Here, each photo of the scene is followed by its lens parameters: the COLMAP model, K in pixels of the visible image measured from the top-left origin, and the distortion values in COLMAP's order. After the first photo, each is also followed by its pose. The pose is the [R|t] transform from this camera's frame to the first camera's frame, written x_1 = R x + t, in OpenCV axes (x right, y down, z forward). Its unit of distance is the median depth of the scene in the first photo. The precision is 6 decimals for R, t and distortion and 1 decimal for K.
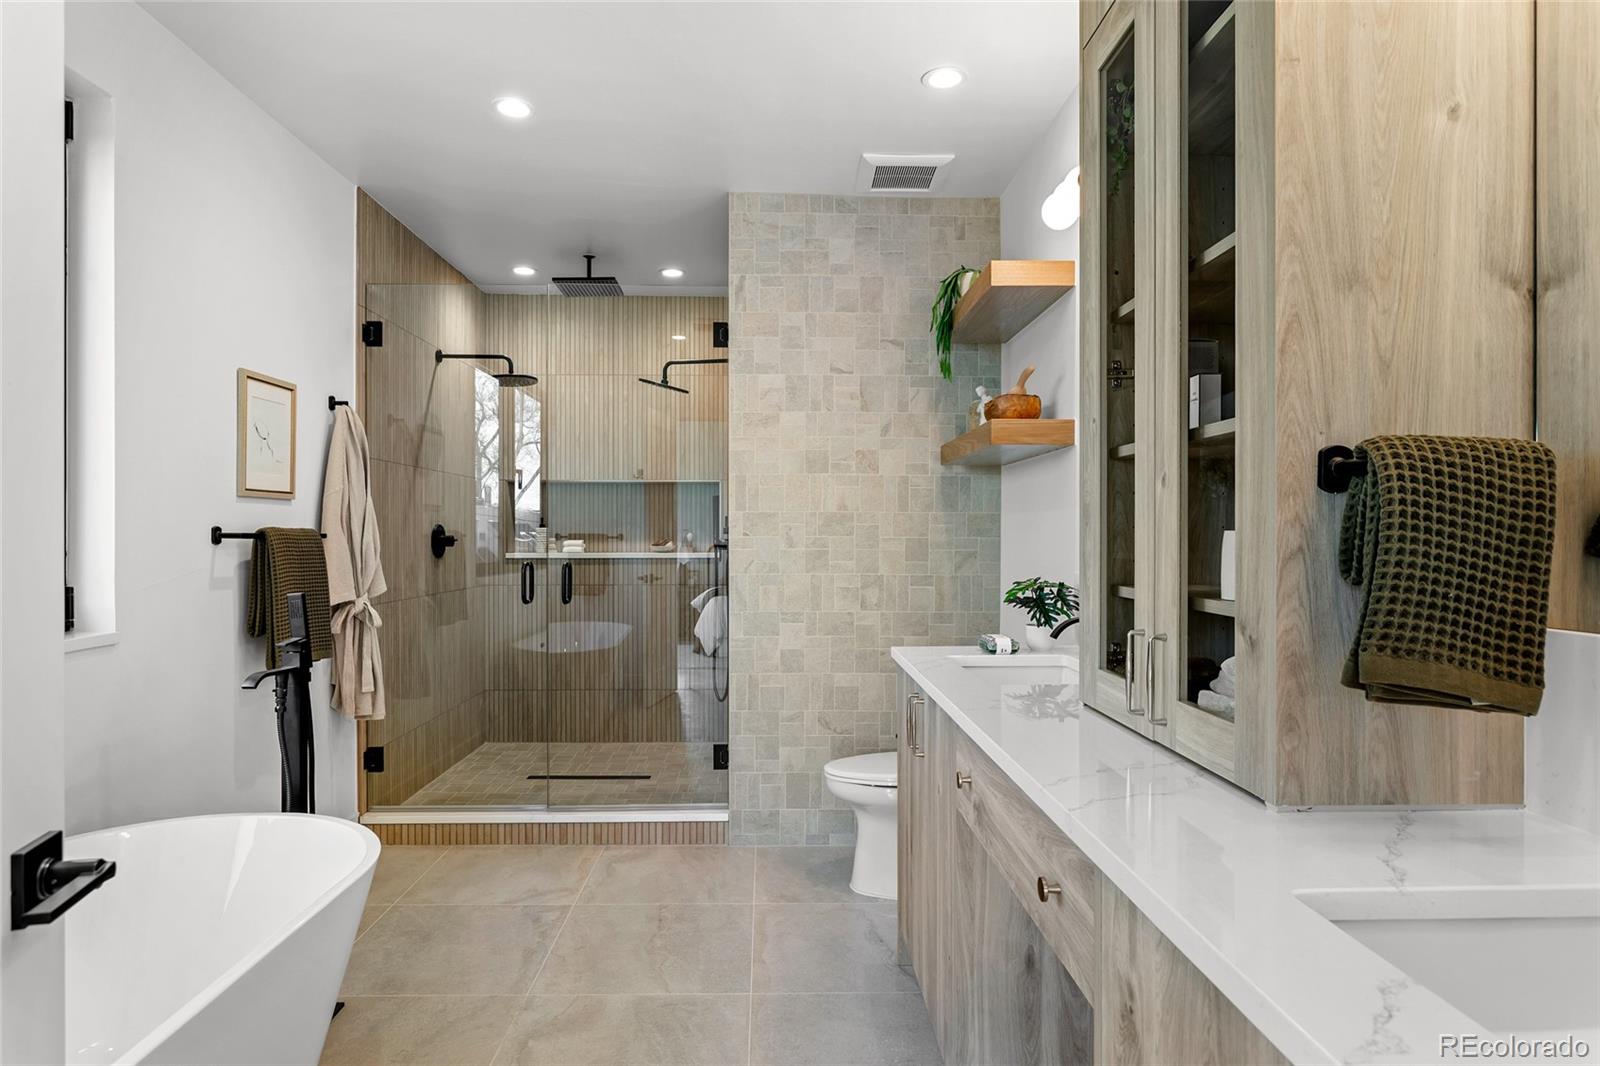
lens RADIAL K [[922.6, 0, 798.7], [0, 922.6, 538.4], [0, 0, 1]] dist [-0.013013, 0.006717]
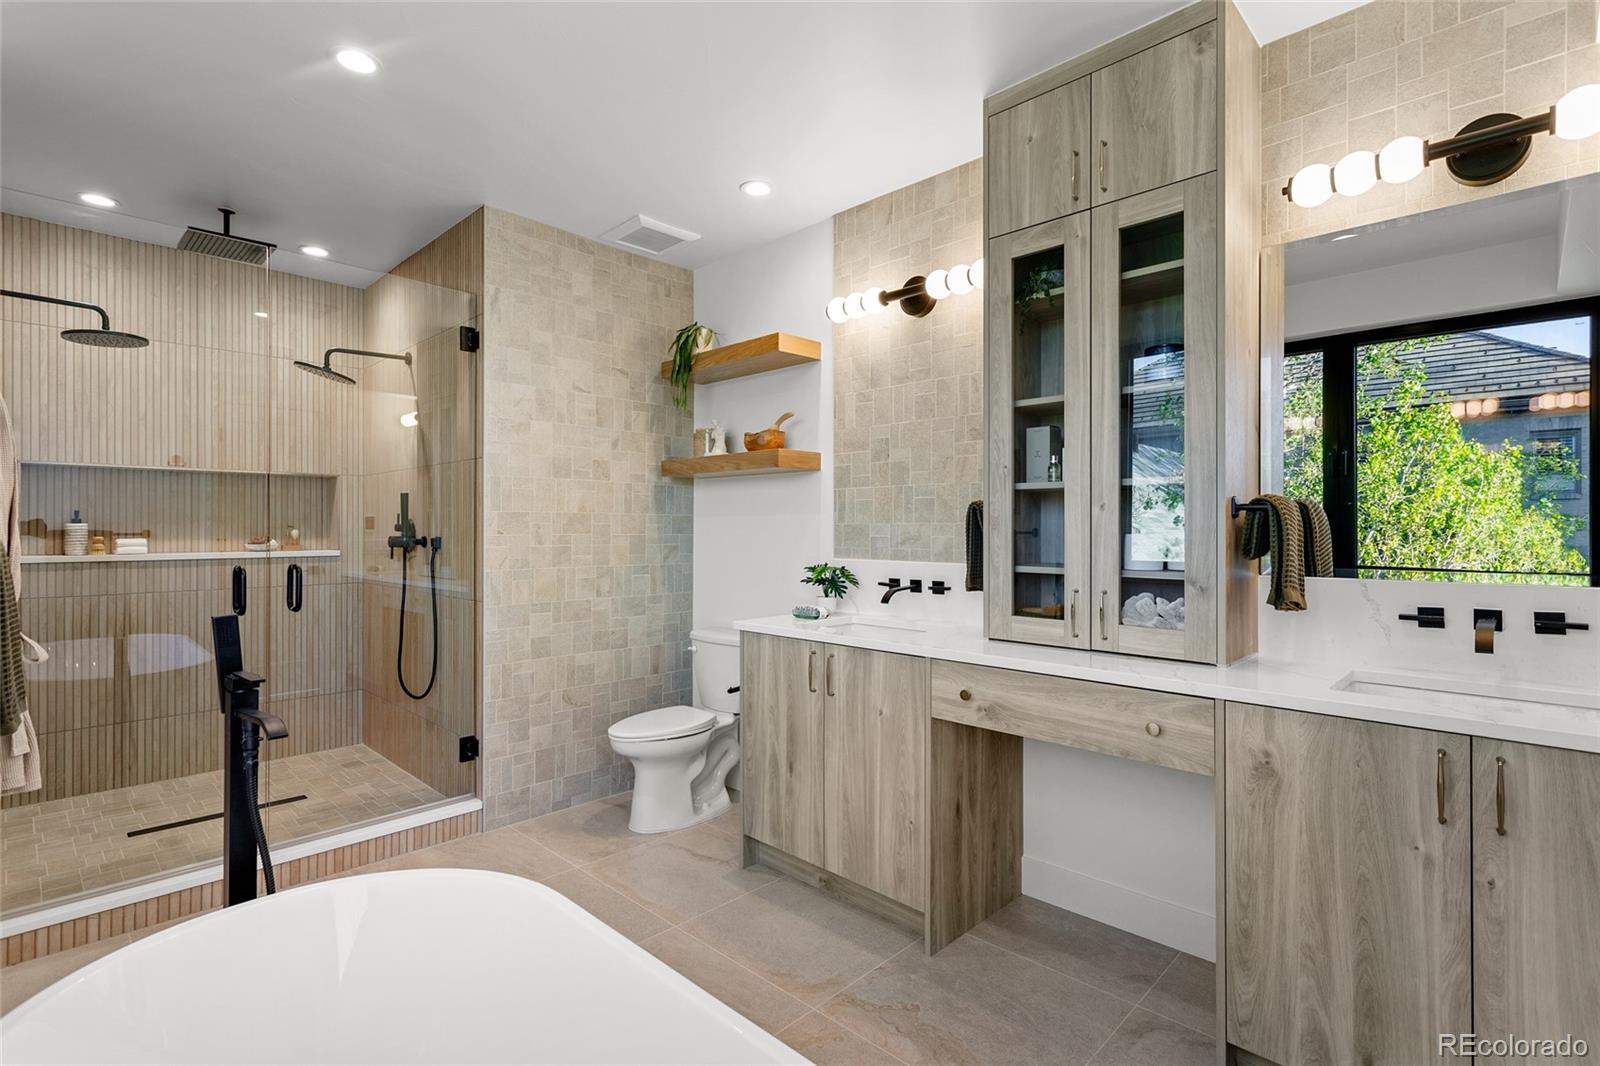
lens RADIAL K [[762.8, 0, 808.2], [0, 762.8, 525.8], [0, 0, 1]] dist [-0.000448, 0.003937]
pose [[0.704378, 0.000908, 0.709824, -0.428070], [0.002162, 0.999992, -0.003425, -0.008578], [-0.709822, 0.003947, 0.704370, 0.132172]]
